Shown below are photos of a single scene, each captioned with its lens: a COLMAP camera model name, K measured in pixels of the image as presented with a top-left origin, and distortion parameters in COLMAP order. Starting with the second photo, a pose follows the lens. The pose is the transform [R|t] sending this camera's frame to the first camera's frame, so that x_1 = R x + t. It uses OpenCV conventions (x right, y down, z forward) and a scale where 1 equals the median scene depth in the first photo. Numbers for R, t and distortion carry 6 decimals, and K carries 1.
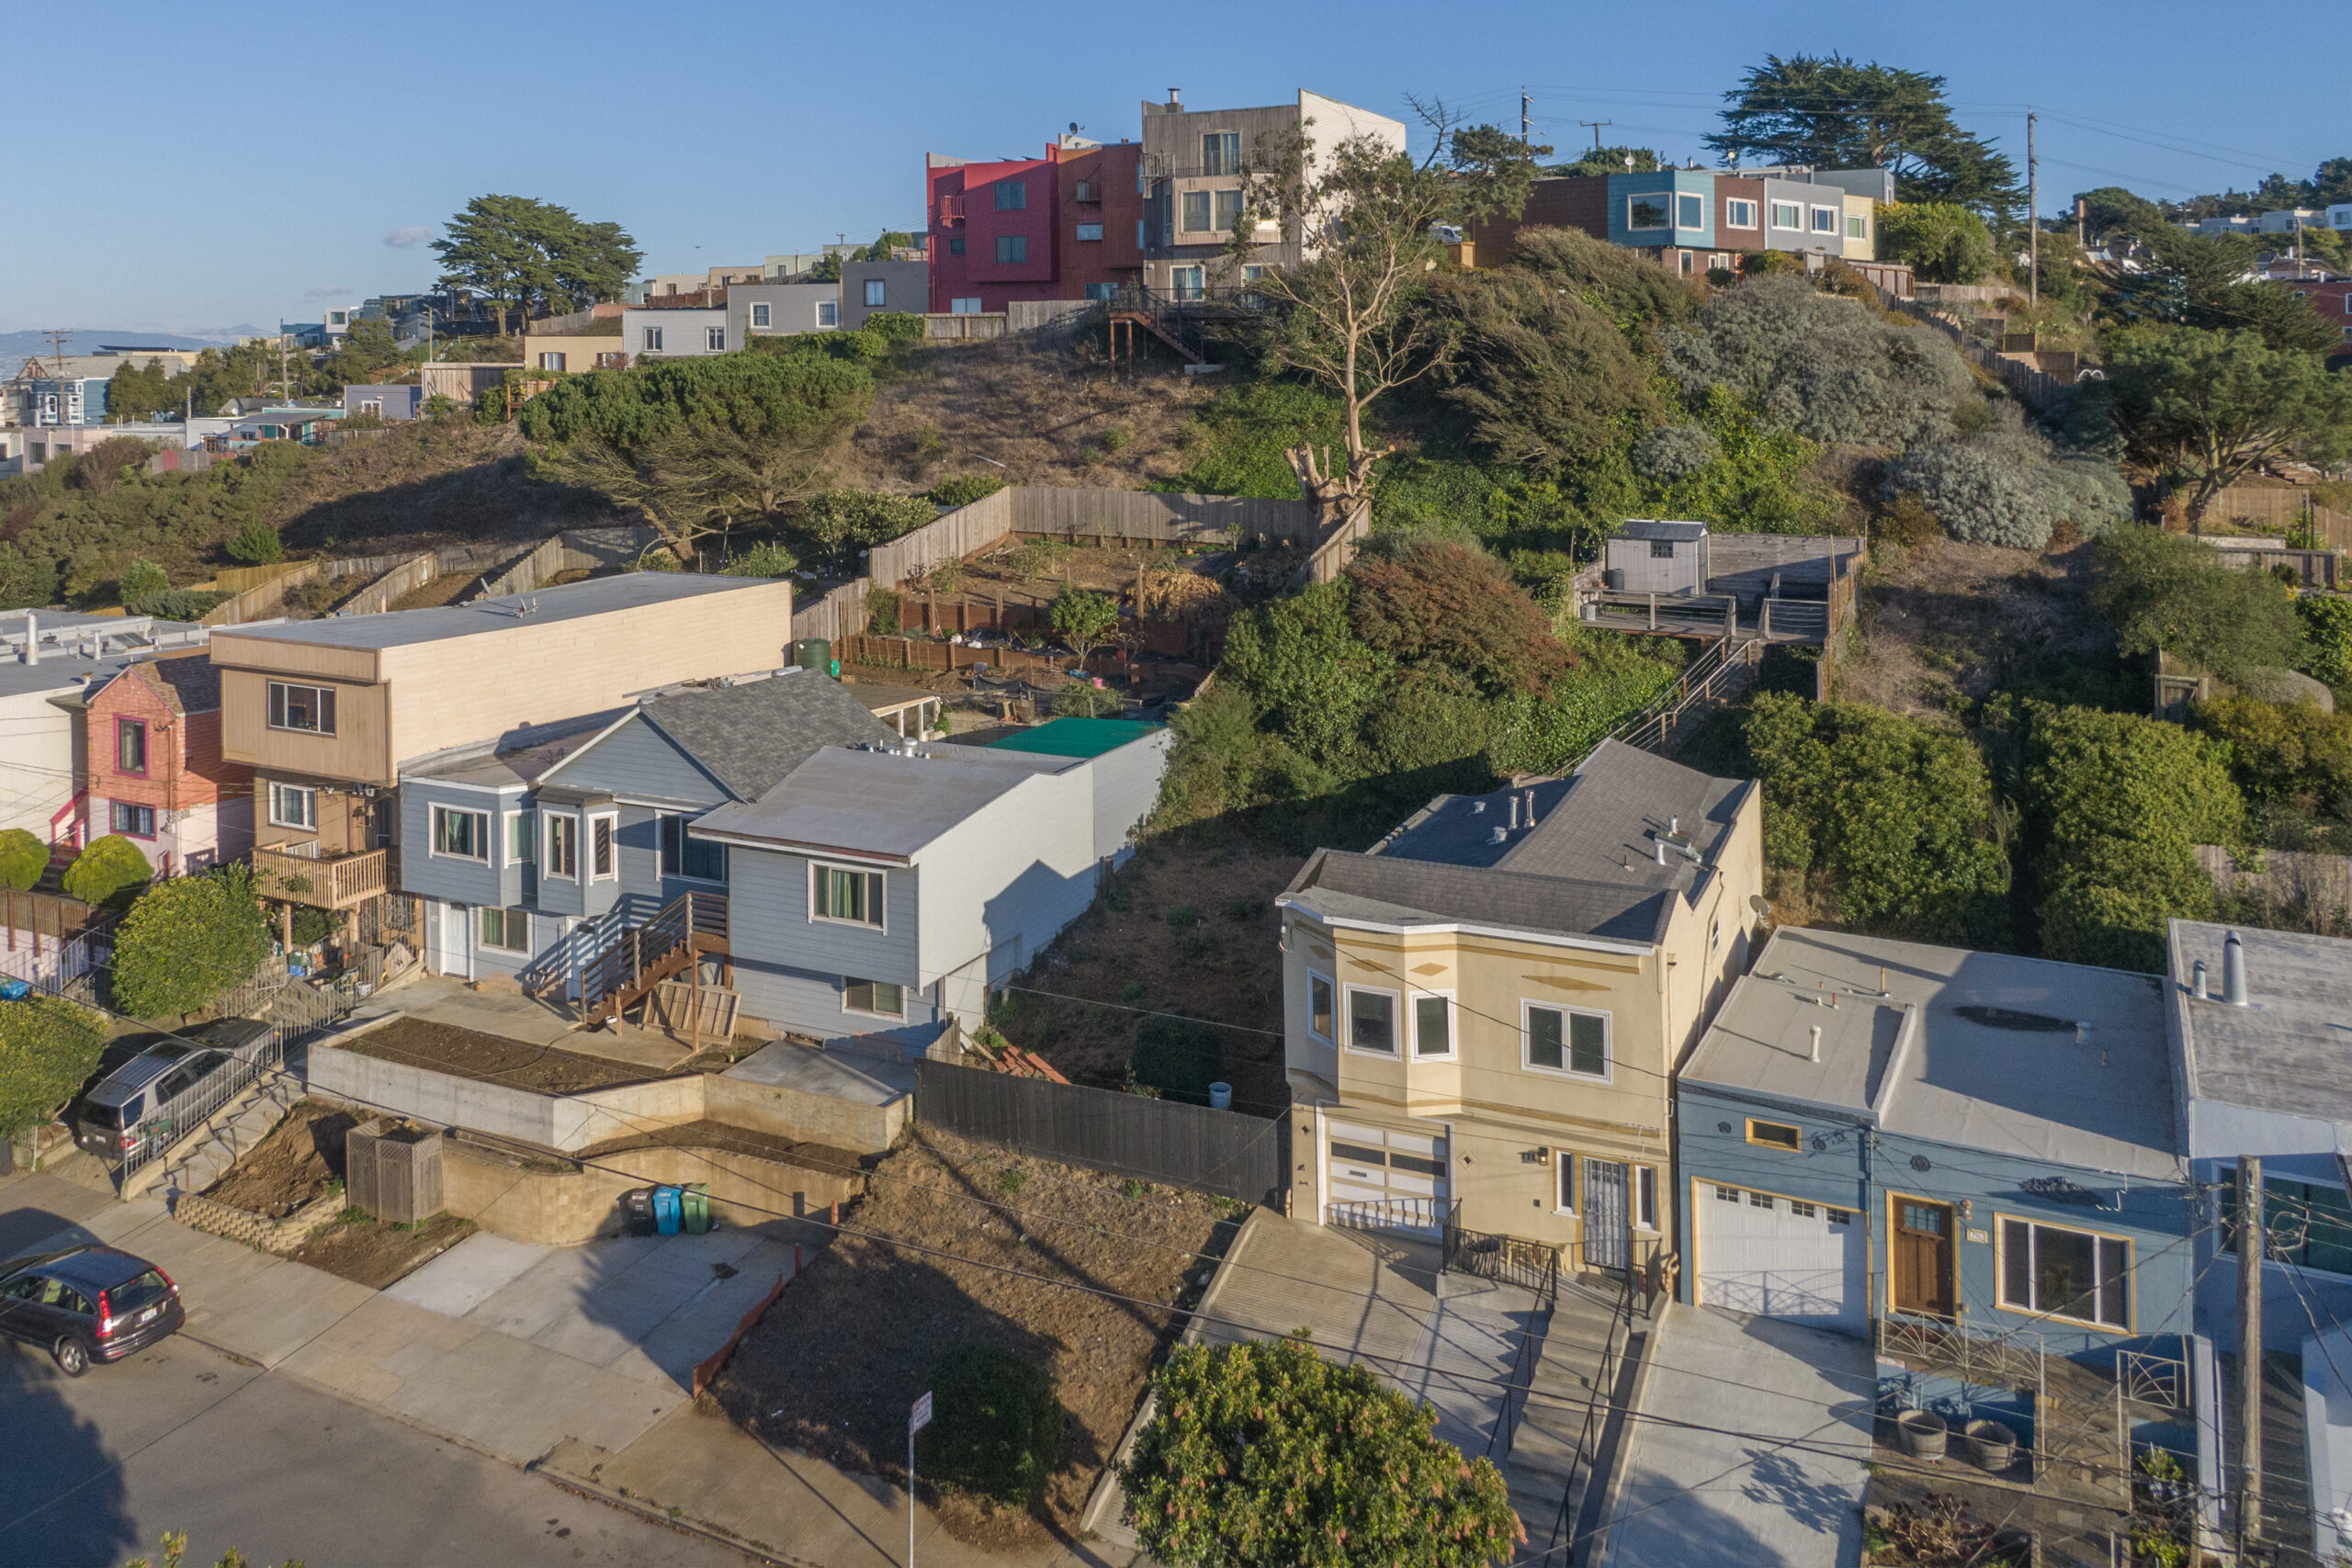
lens RADIAL K [[1944.2, 0, 1127.2], [0, 1944.2, 583.9], [0, 0, 1]] dist [0.048919, -0.091857]
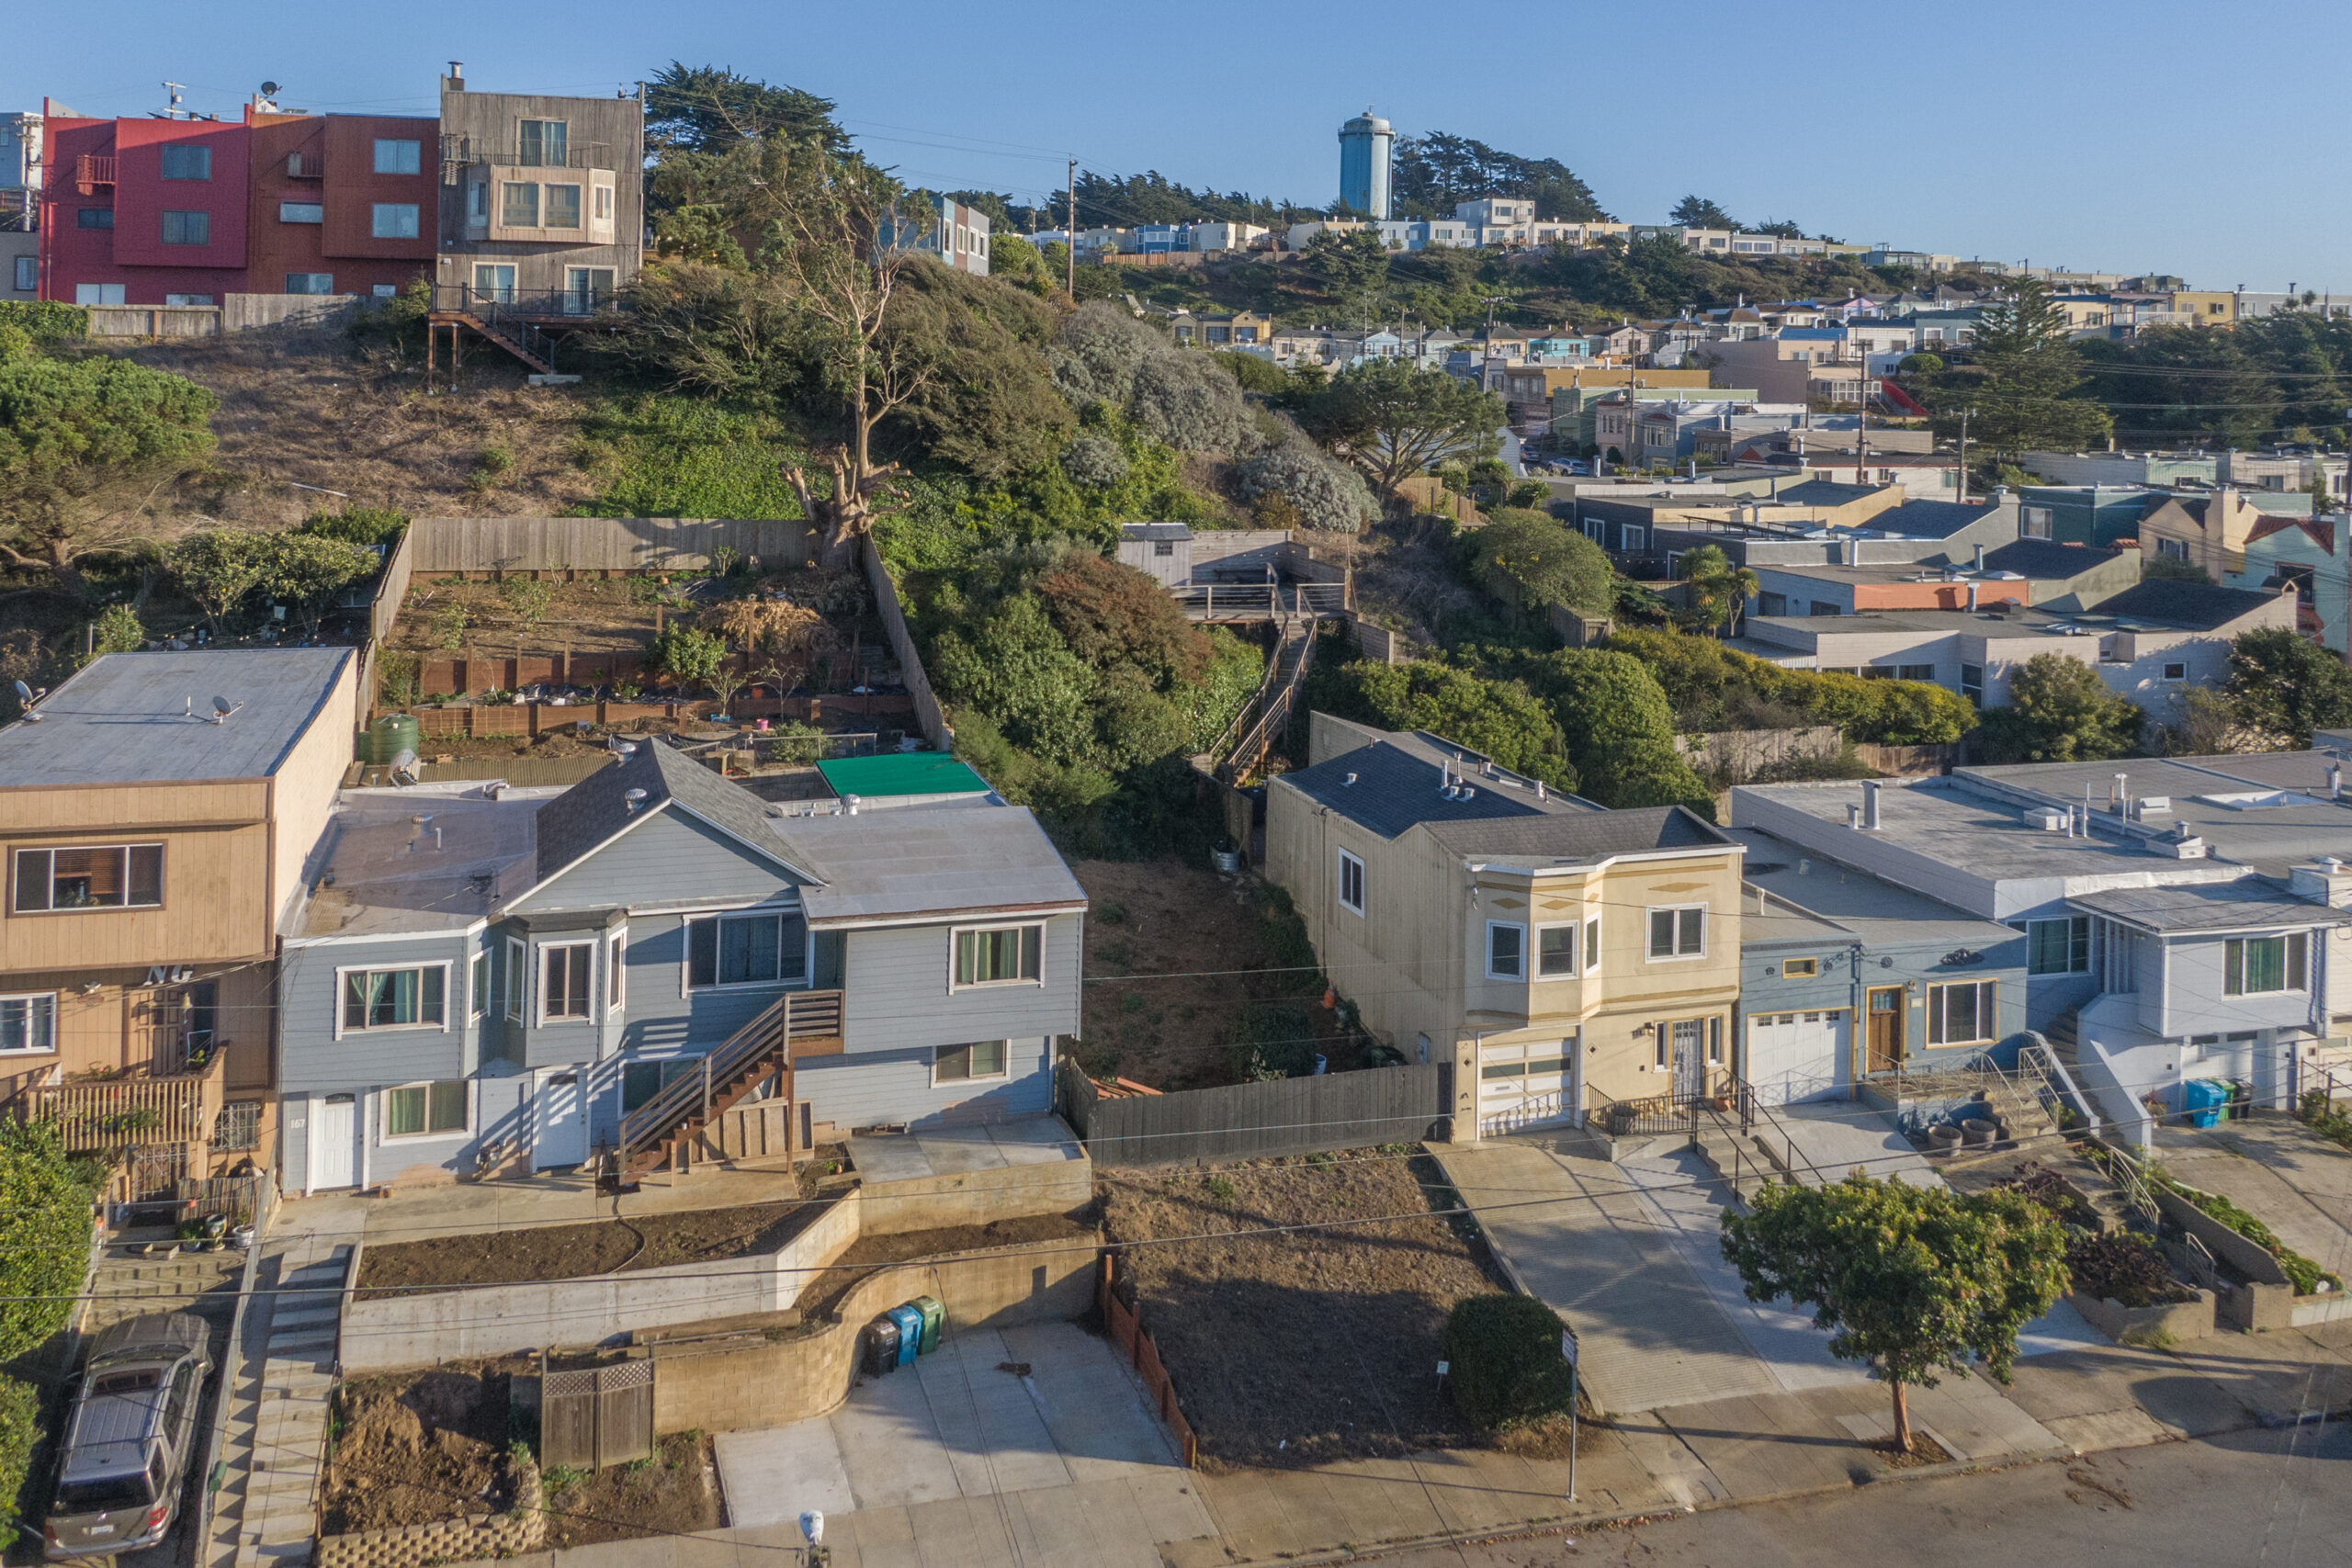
lens RADIAL K [[1966.1, 0, 1176.3], [0, 1966.1, 665.3], [0, 0, 1]] dist [0.062603, -0.105024]
pose [[0.718266, -0.095808, 0.689141, -0.643506], [0.067033, 0.995395, 0.068518, -0.035573], [-0.692532, -0.003019, 0.721381, 0.221335]]
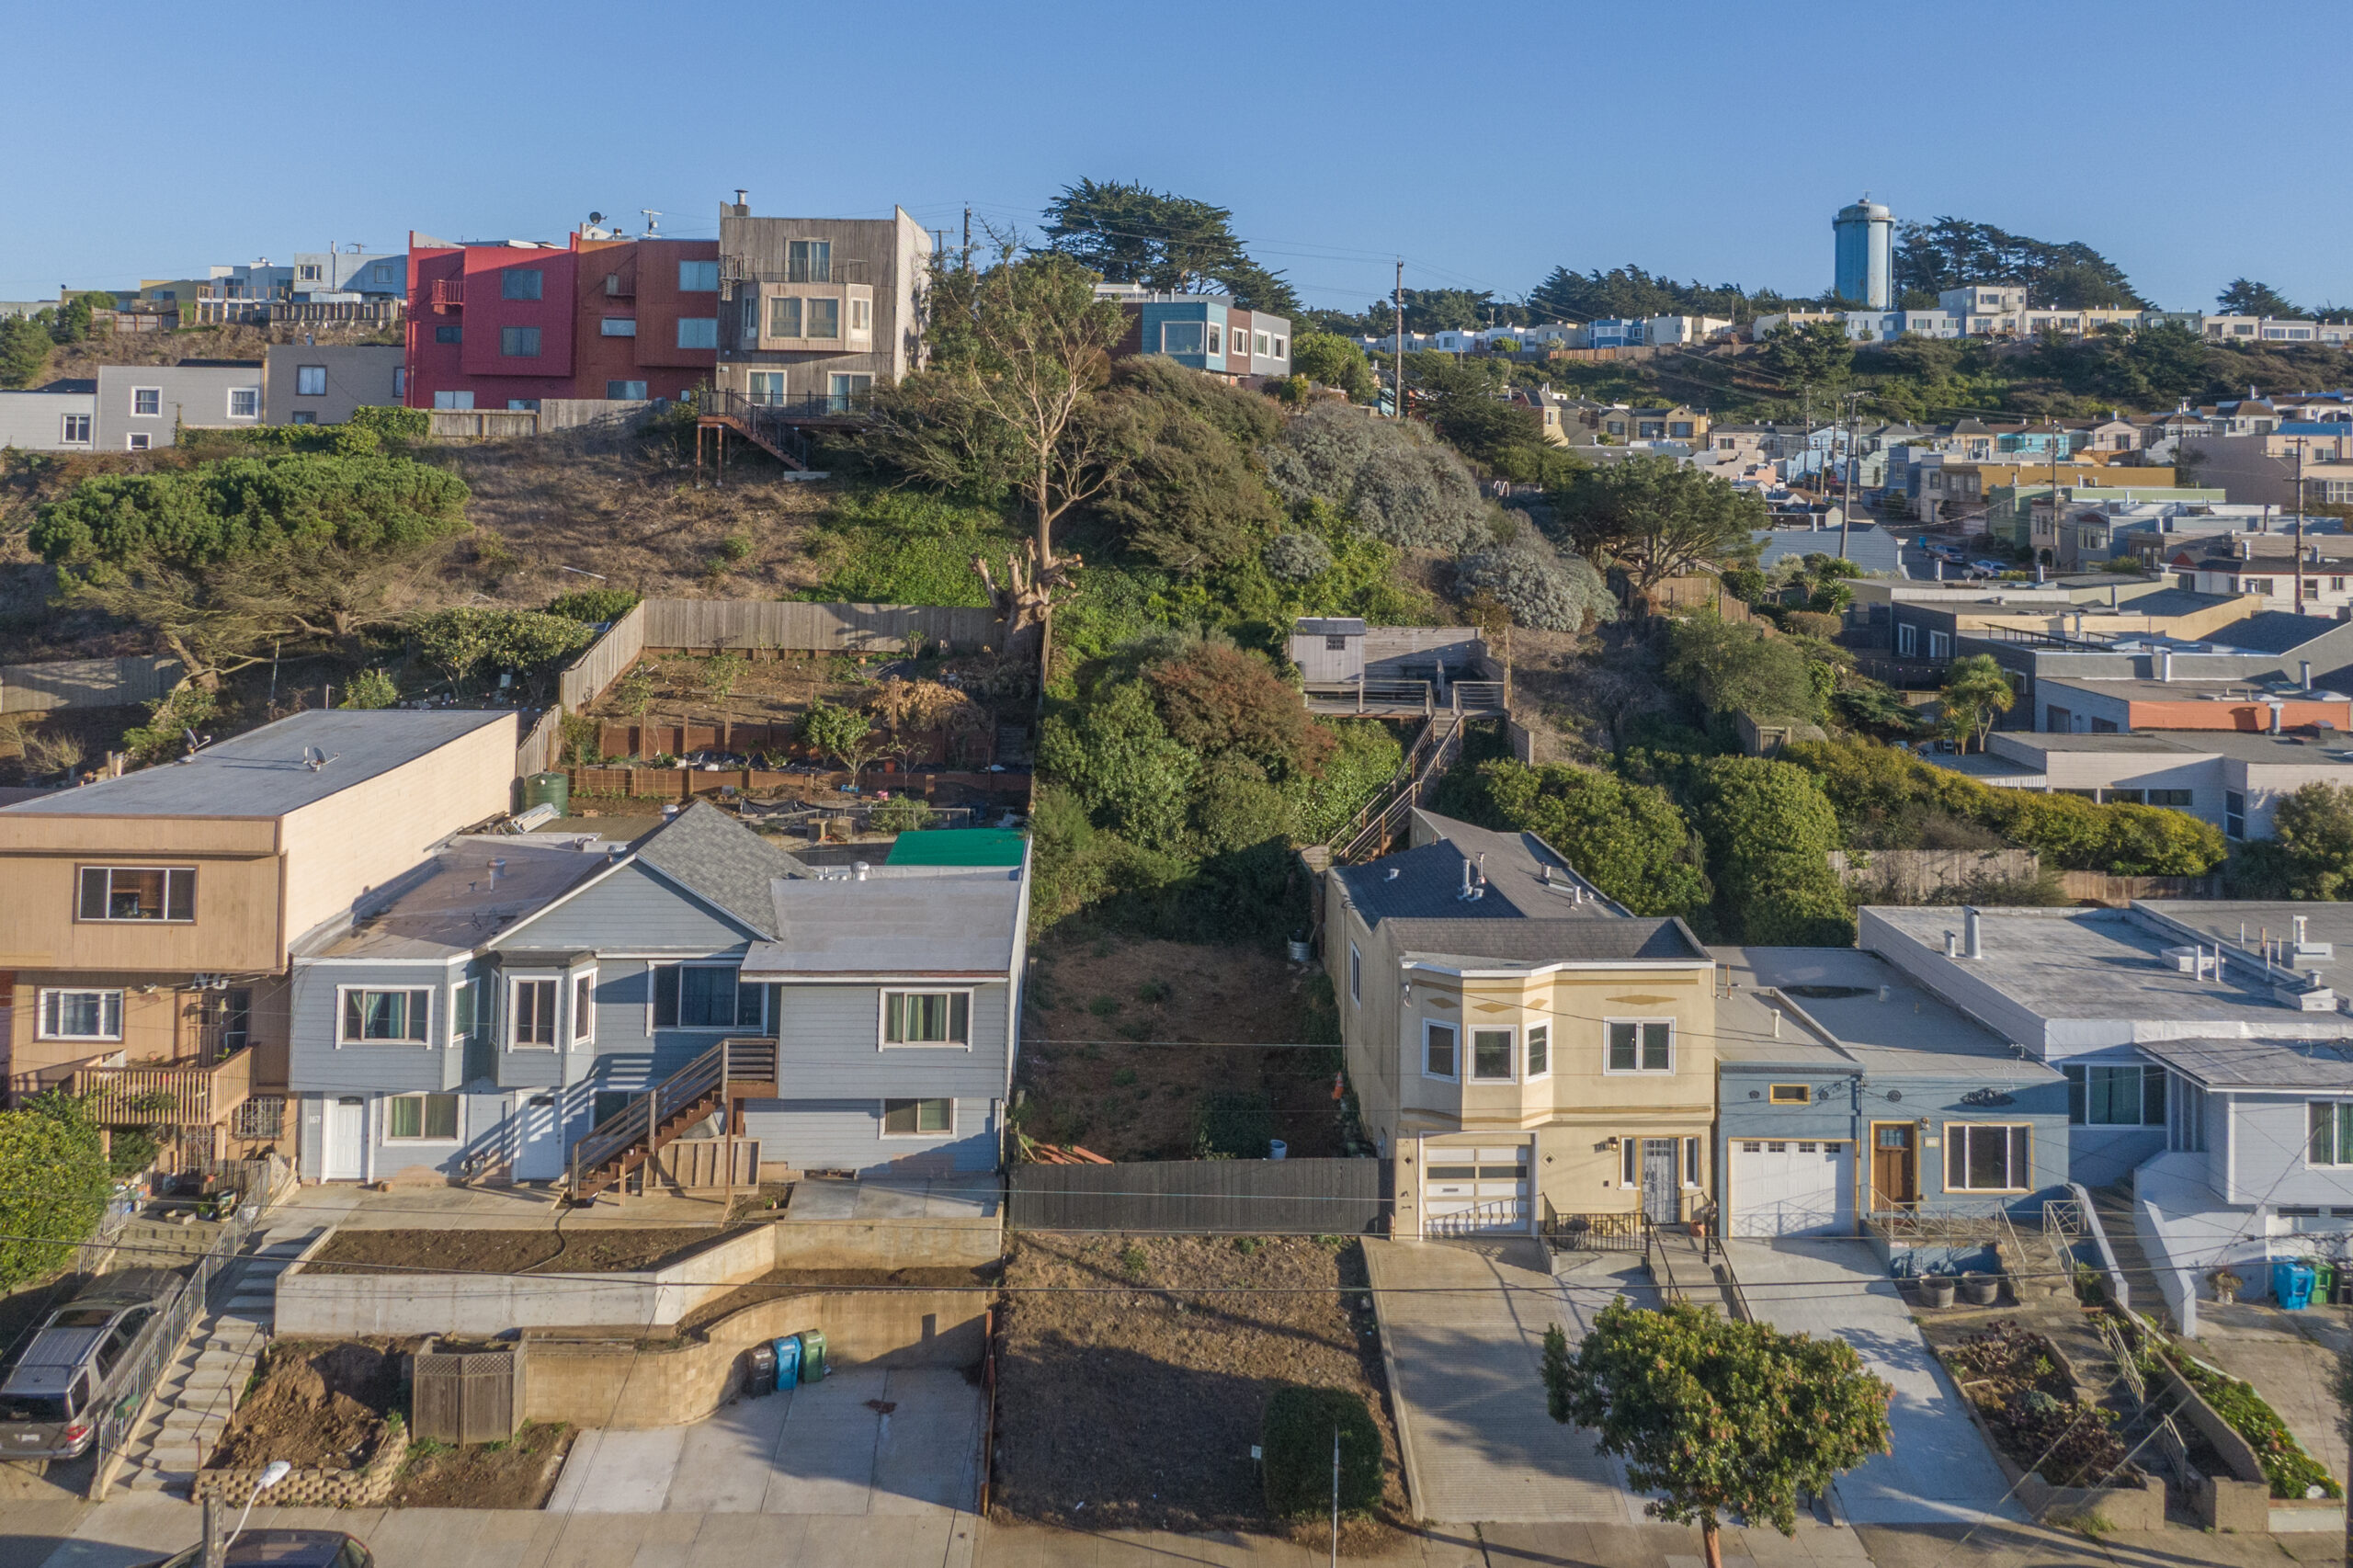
lens RADIAL K [[1968.2, 0, 1243.2], [0, 1968.2, 715.5], [0, 0, 1]] dist [0.059822, -0.098797]
pose [[0.865540, -0.053796, 0.497943, -0.442042], [0.043618, 0.998534, 0.032058, -0.018679], [-0.498938, -0.006028, 0.866617, 0.033168]]
